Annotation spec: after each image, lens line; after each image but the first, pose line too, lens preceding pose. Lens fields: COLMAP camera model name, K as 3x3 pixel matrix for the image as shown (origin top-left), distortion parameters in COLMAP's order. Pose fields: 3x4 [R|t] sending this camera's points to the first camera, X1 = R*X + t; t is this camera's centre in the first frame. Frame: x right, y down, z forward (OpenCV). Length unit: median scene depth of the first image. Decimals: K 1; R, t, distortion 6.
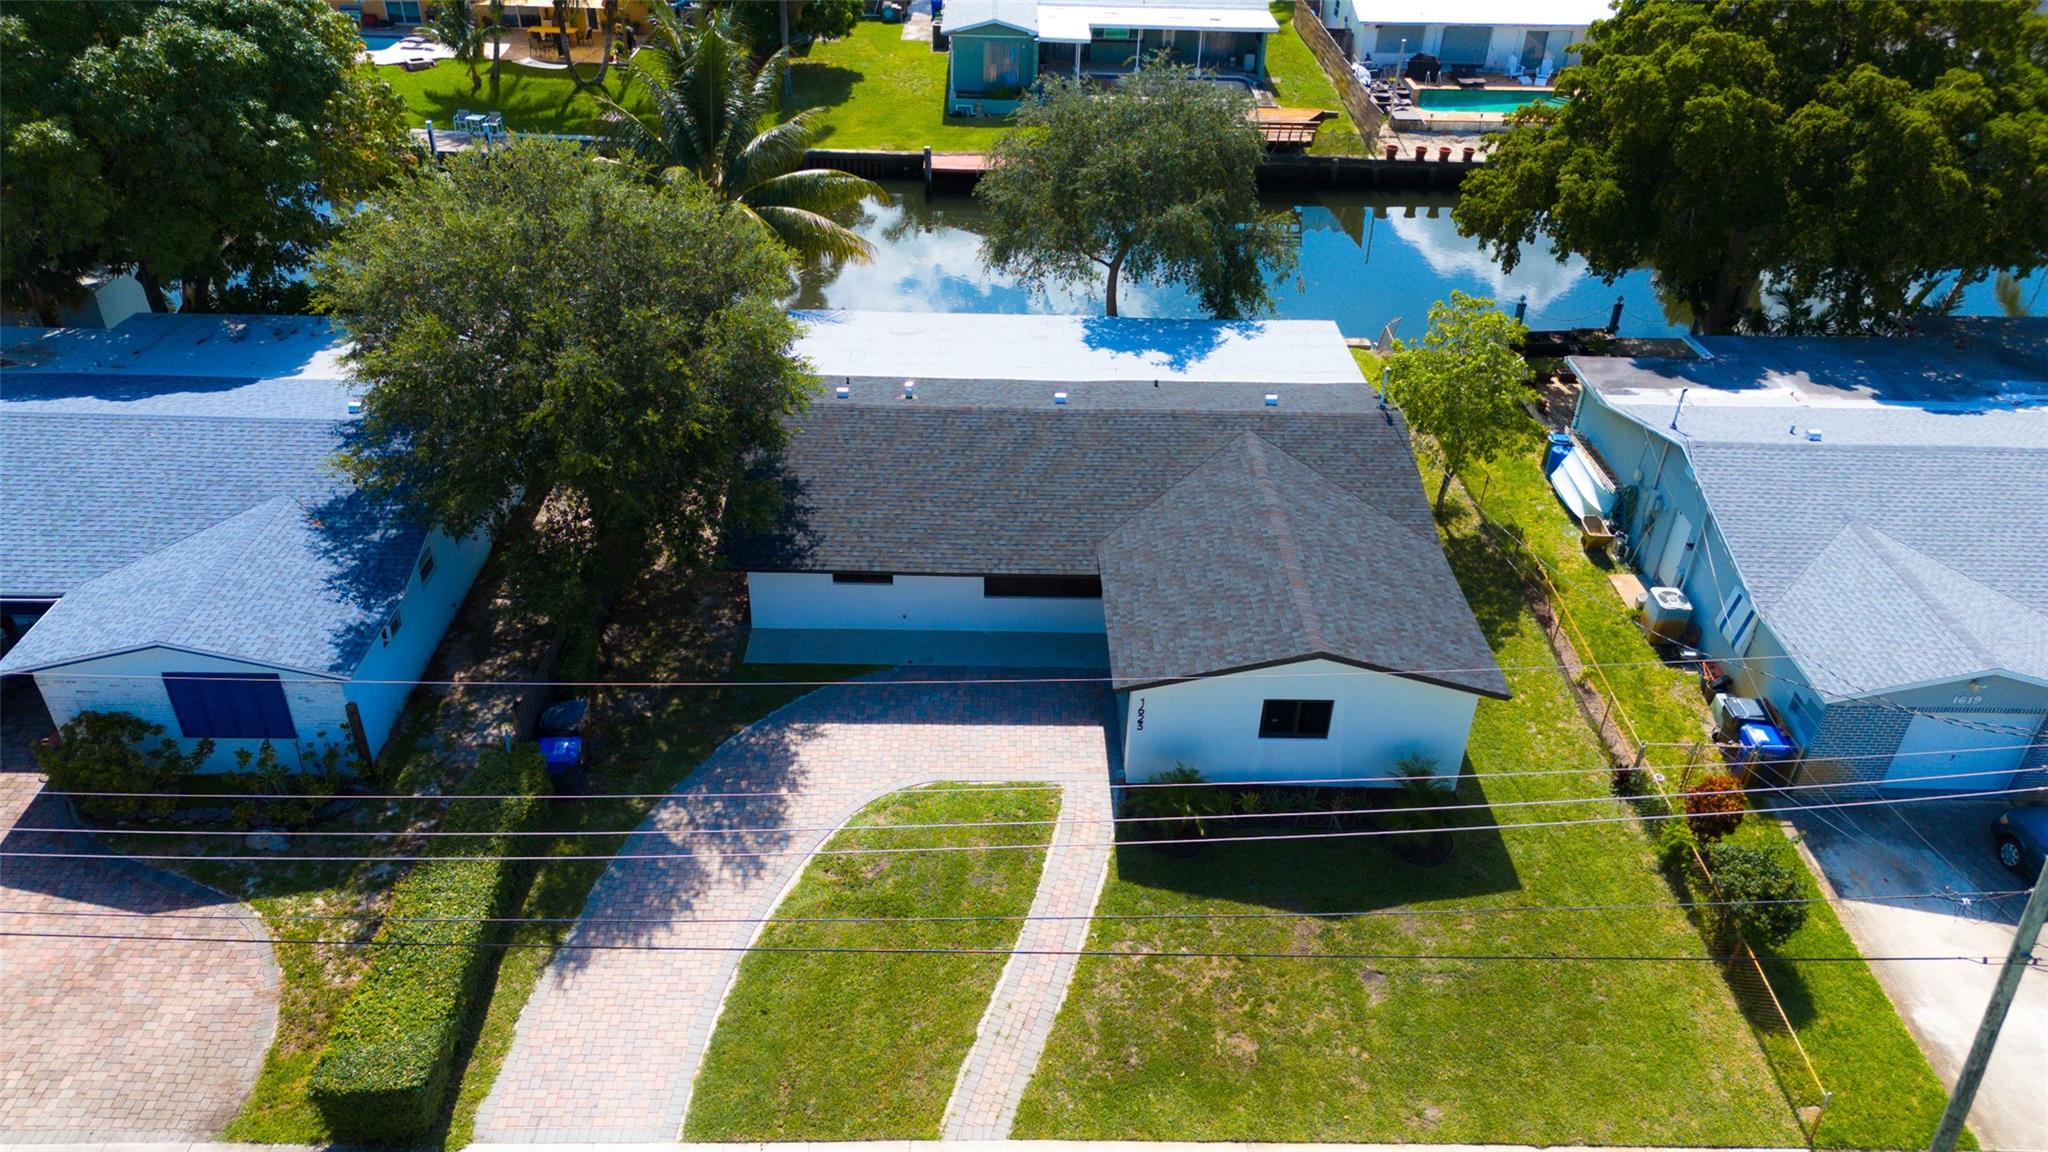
lens RADIAL K [[1443.4, 0, 1013.0], [0, 1443.4, 567.2], [0, 0, 1]] dist [0.057414, -0.022892]
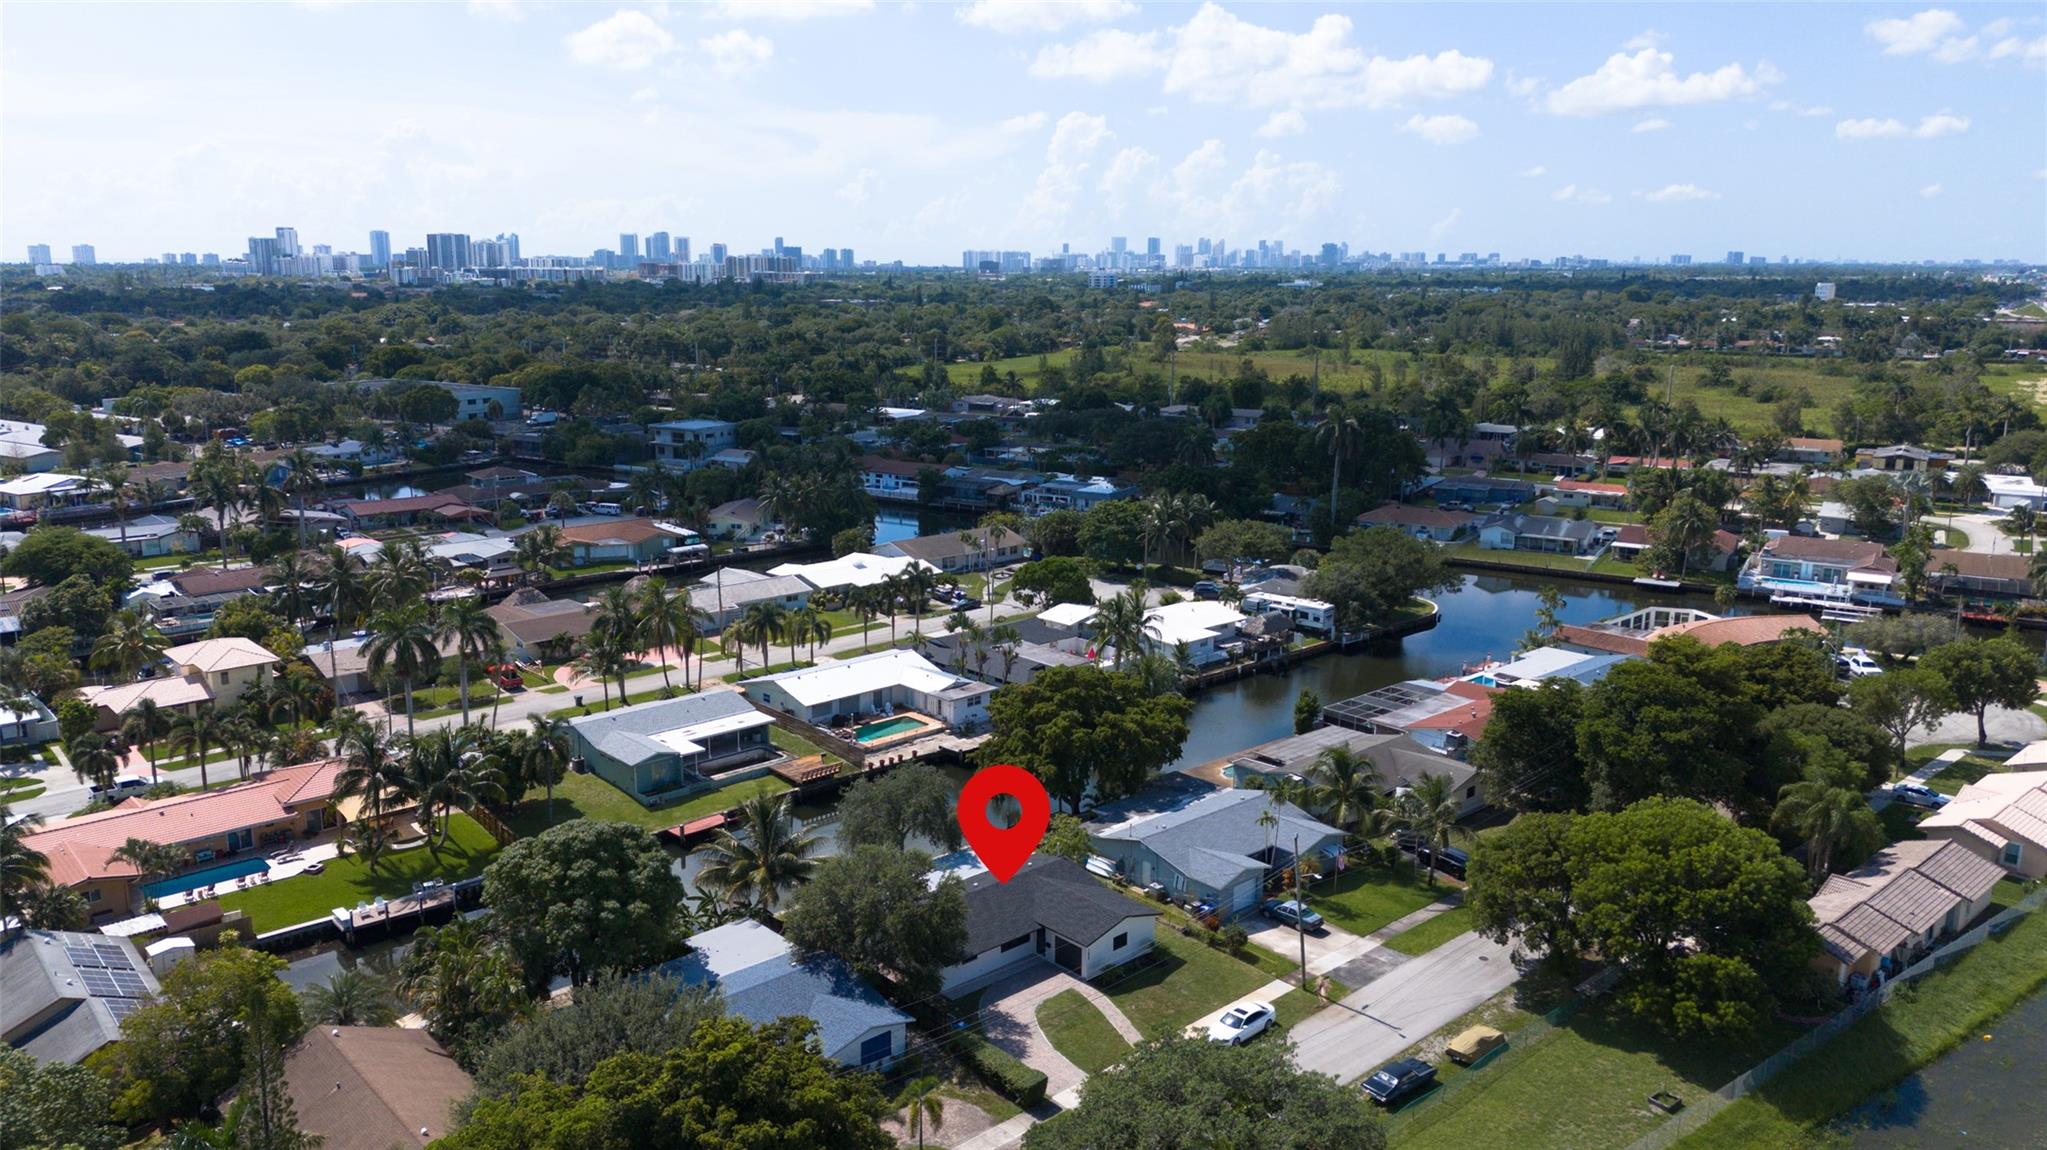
lens RADIAL K [[1442.7, 0, 1015.2], [0, 1442.7, 573.0], [0, 0, 1]] dist [0.057414, -0.022892]
pose [[0.746867, -0.157546, 0.646040, -1.698062], [0.373751, 0.903007, -0.211870, -0.040935], [-0.549999, 0.399697, 0.733310, -1.421659]]
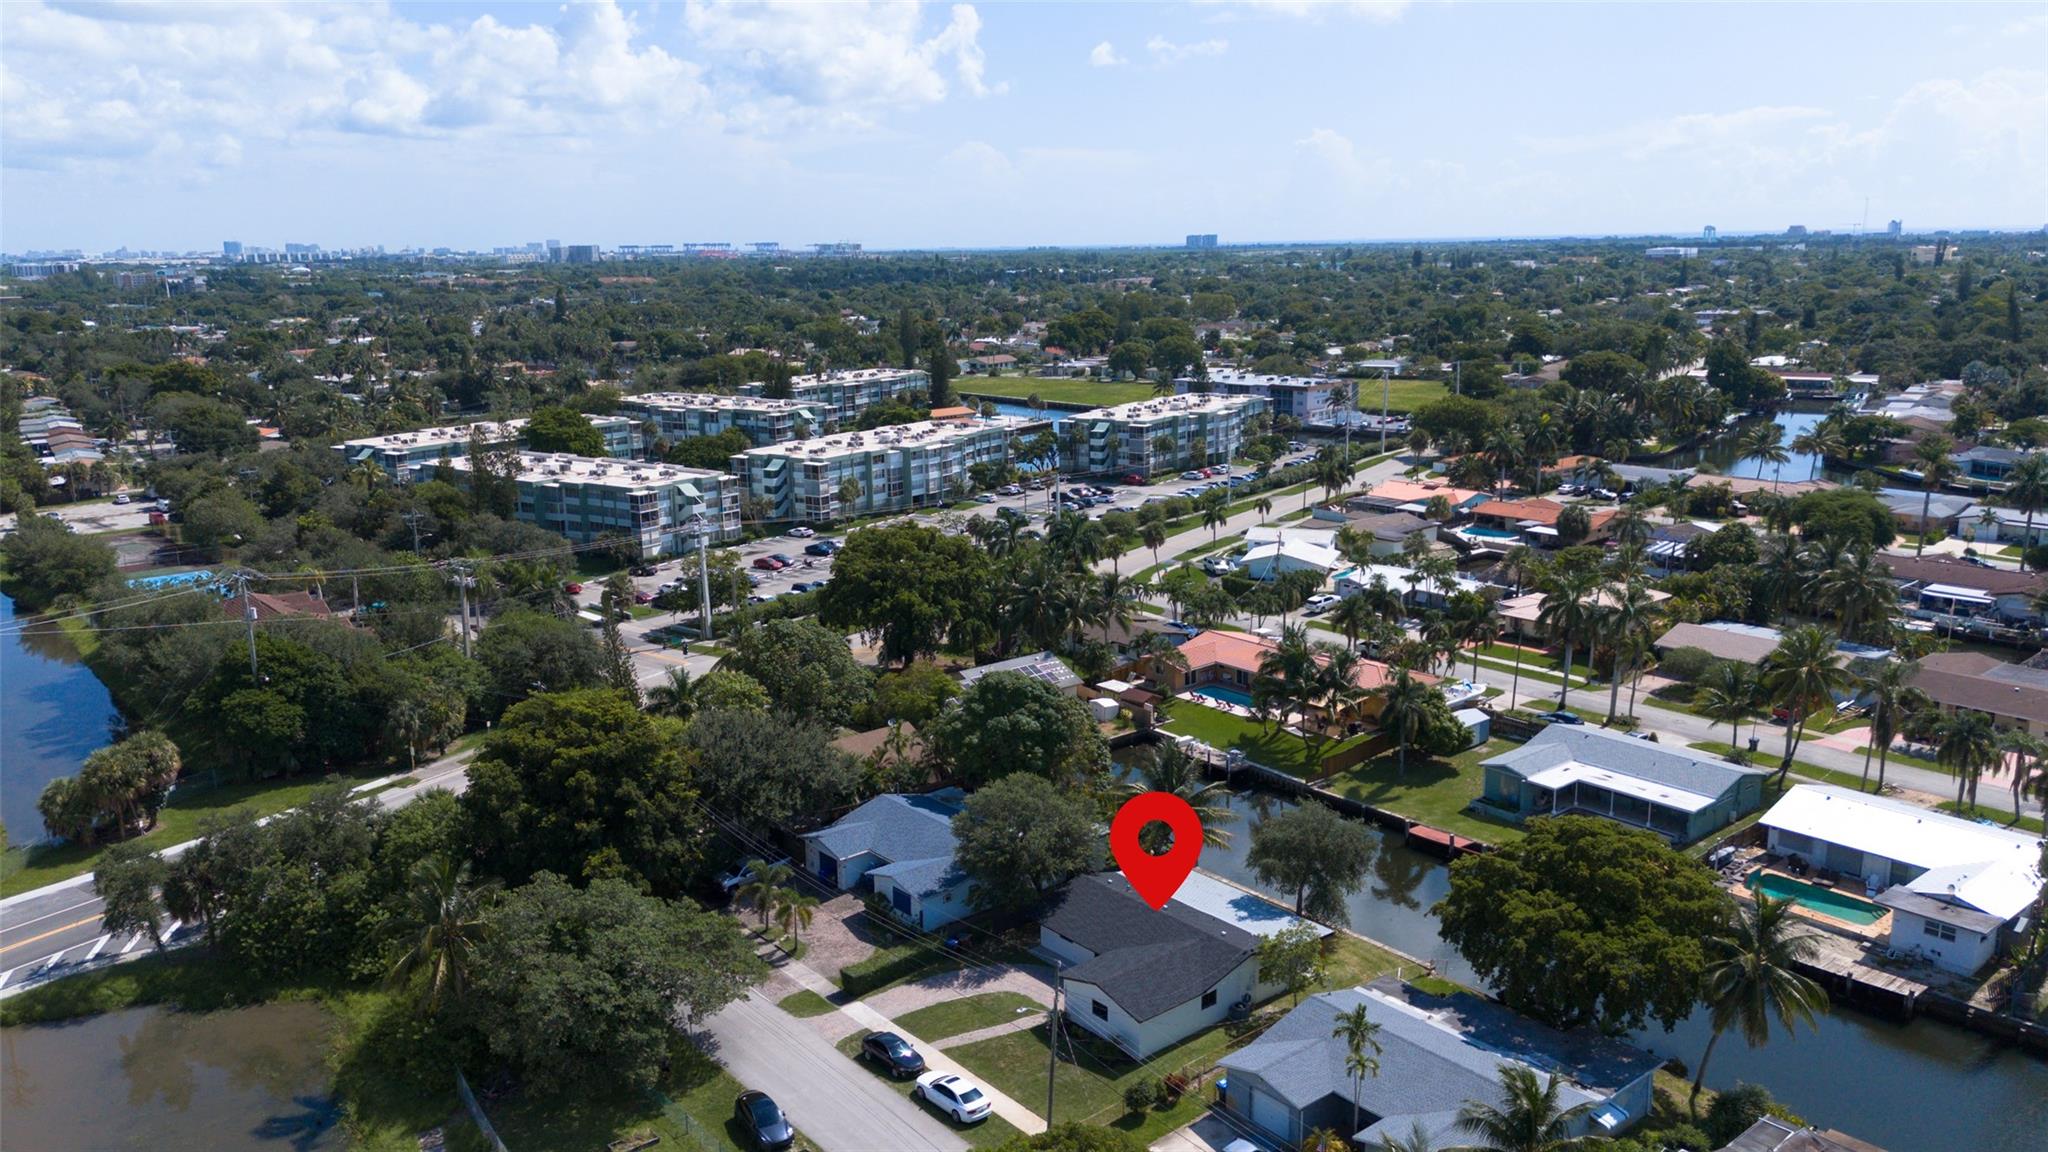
lens RADIAL K [[1509.1, 0, 1034.6], [0, 1509.1, 576.3], [0, 0, 1]] dist [0.035670, -0.004044]
pose [[0.636002, 0.133510, -0.760050, 1.969116], [-0.394892, 0.902501, -0.171908, -0.096757], [0.662994, 0.409472, 0.626715, -1.199067]]
